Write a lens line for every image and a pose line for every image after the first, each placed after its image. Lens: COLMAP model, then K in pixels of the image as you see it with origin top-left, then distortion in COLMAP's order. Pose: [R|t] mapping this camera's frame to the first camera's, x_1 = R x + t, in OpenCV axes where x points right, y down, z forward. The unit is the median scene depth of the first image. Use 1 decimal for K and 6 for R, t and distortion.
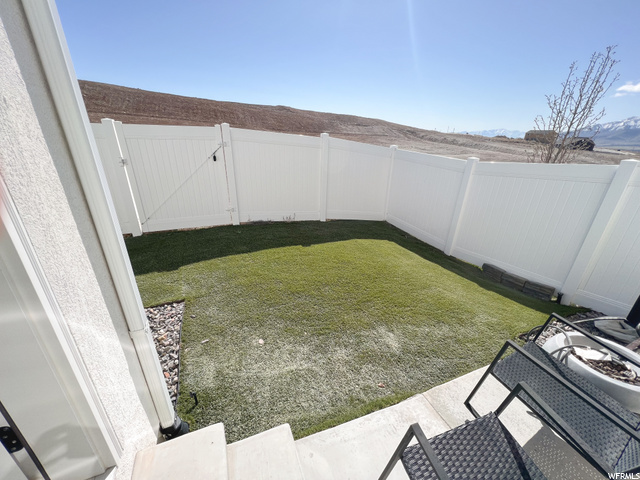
lens RADIAL K [[258.6, 0, 319.8], [0, 258.6, 238.3], [0, 0, 1]] dist [-0.003185, 0.001306]
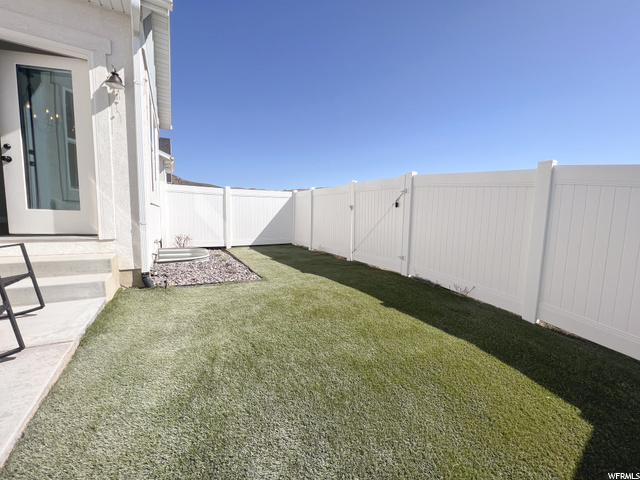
lens RADIAL K [[258.6, 0, 319.3], [0, 258.6, 240.3], [0, 0, 1]] dist [-0.003185, 0.001306]
pose [[0.110251, 0.073671, -0.991170, 0.599523], [-0.396388, 0.917766, 0.024124, -0.077721], [0.911439, 0.390228, 0.130387, 0.627894]]
